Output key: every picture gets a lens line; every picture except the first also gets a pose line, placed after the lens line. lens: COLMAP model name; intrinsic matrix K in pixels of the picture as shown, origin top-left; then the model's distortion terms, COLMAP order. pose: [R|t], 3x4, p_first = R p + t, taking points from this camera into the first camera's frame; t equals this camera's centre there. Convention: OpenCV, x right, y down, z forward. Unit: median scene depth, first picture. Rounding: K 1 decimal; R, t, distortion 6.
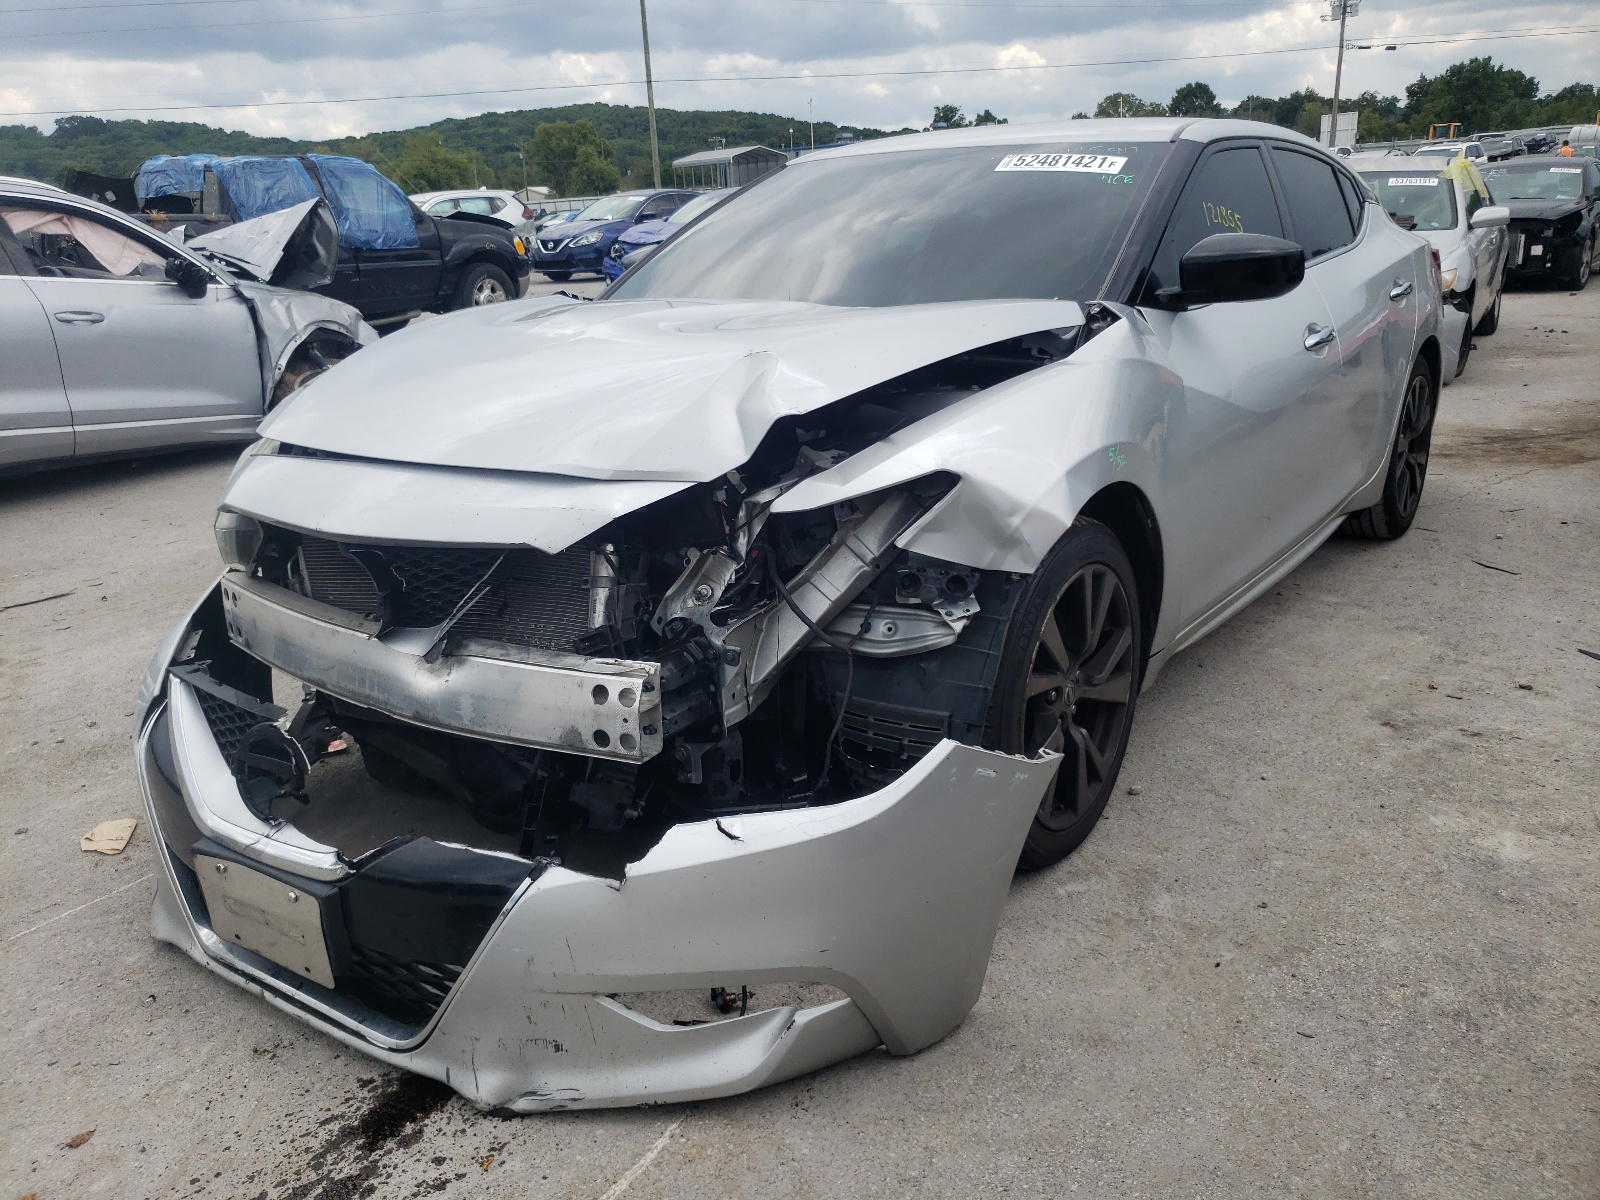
lens RADIAL K [[1221.4, 0, 811.6], [0, 1221.4, 608.8], [0, 0, 1]] dist [-0.027258, 0.038313]
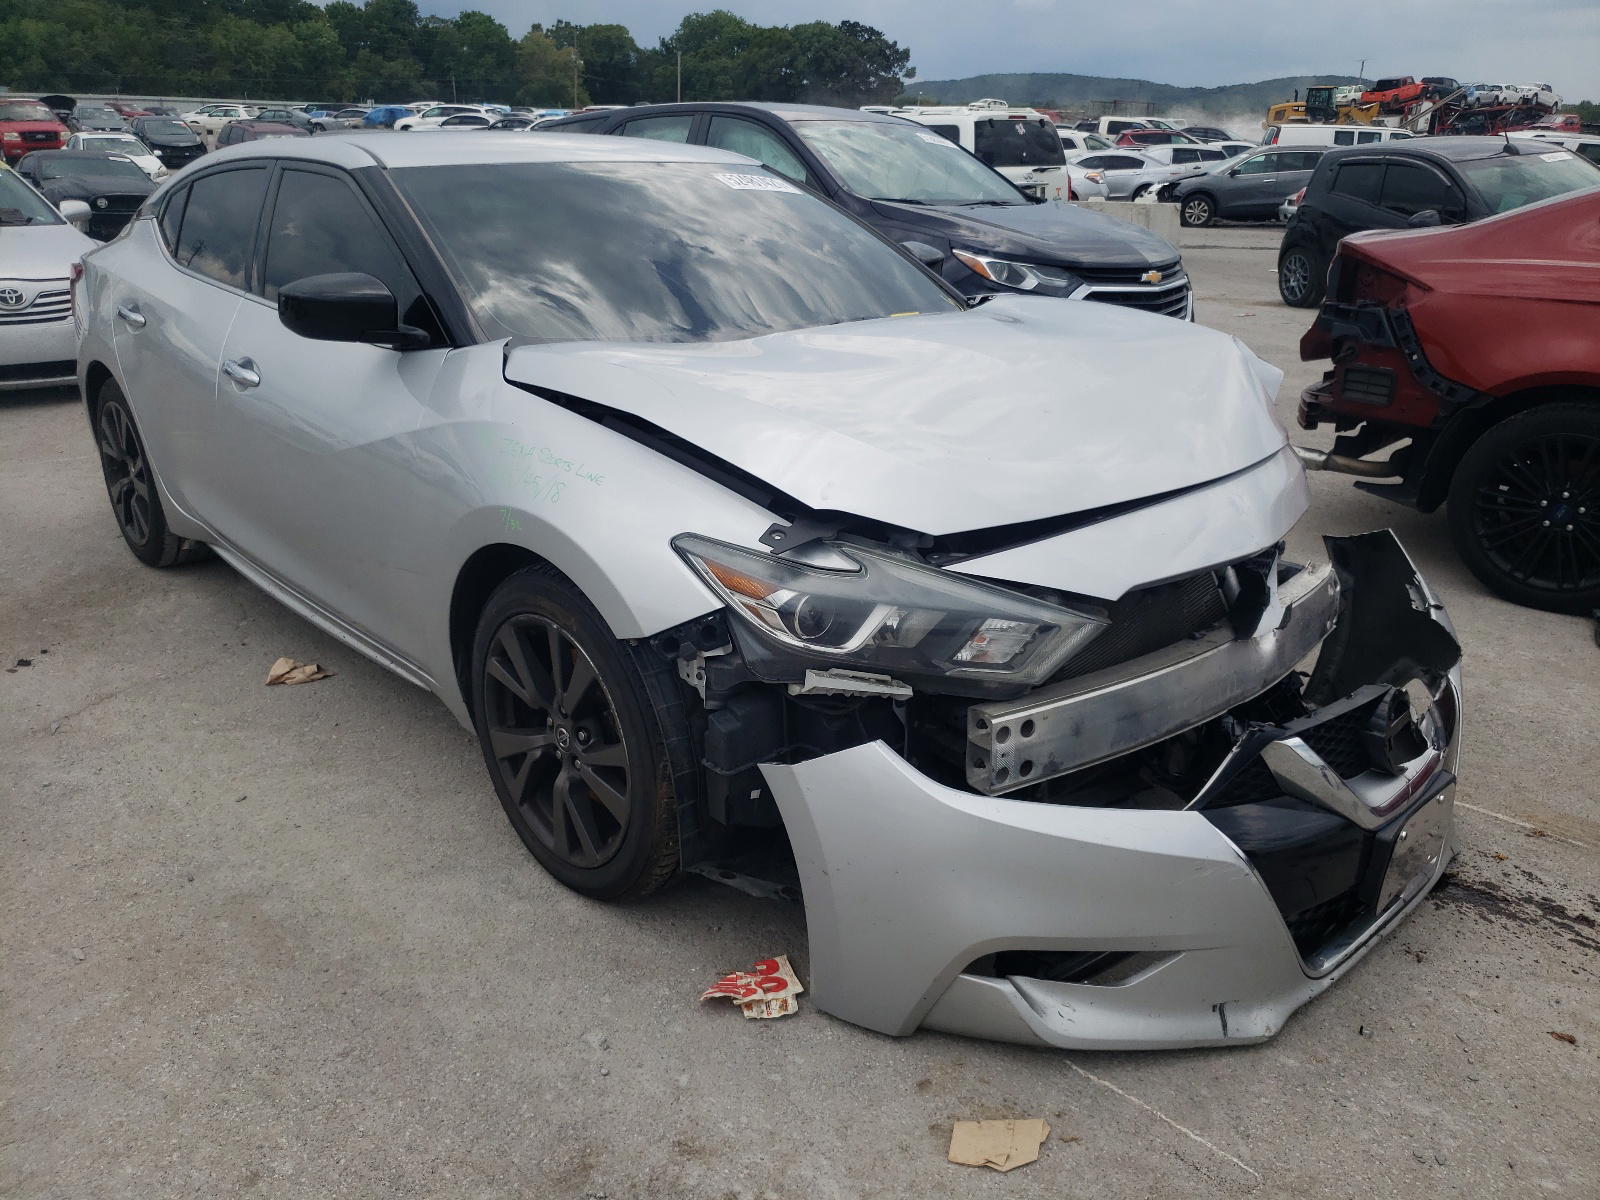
lens RADIAL K [[1221.4, 0, 804.3], [0, 1221.4, 599.4], [0, 0, 1]] dist [-0.027258, 0.038313]
pose [[0.239565, -0.299608, 0.923496, -1.641785], [0.293917, 0.928940, 0.225129, -0.417439], [-0.925322, 0.217498, 0.310601, 1.149499]]
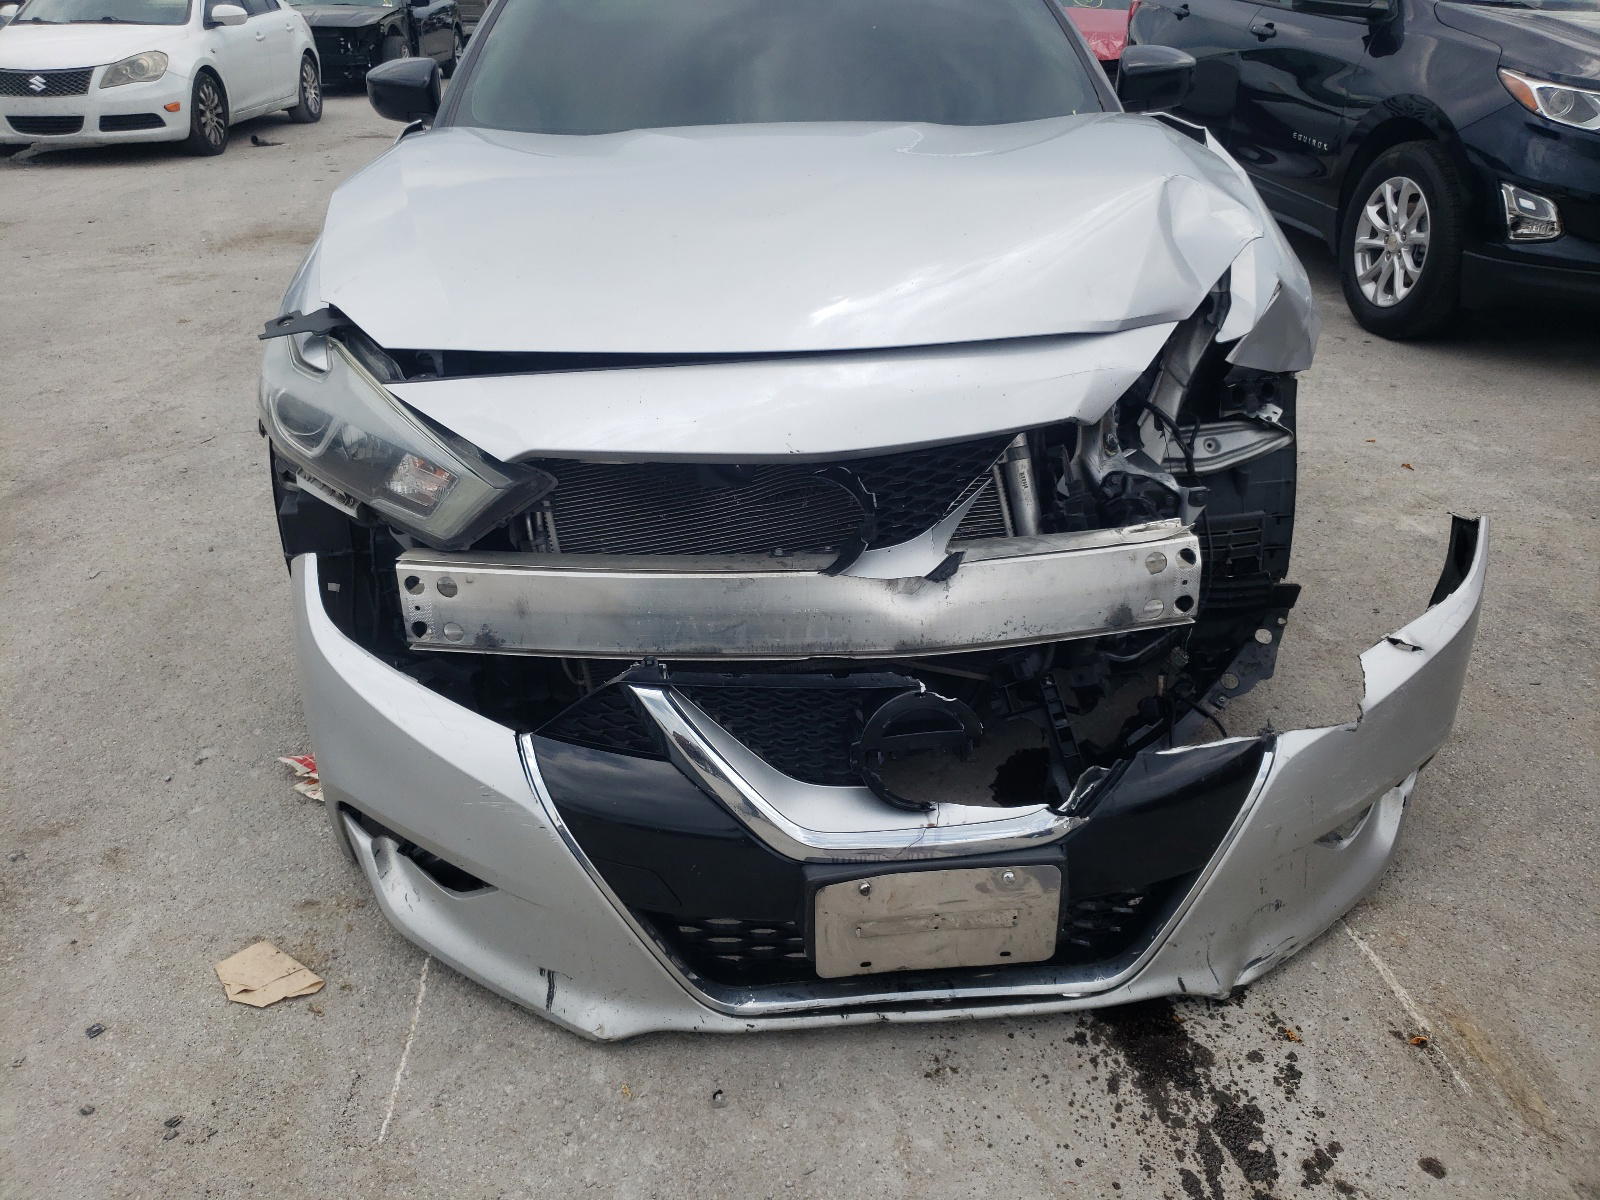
lens RADIAL K [[1221.4, 0, 807.1], [0, 1221.4, 591.4], [0, 0, 1]] dist [-0.027258, 0.038313]
pose [[0.795729, -0.251776, 0.550840, -0.936617], [0.178055, 0.966555, 0.184576, -0.133507], [-0.578889, -0.048793, 0.813945, 0.396146]]
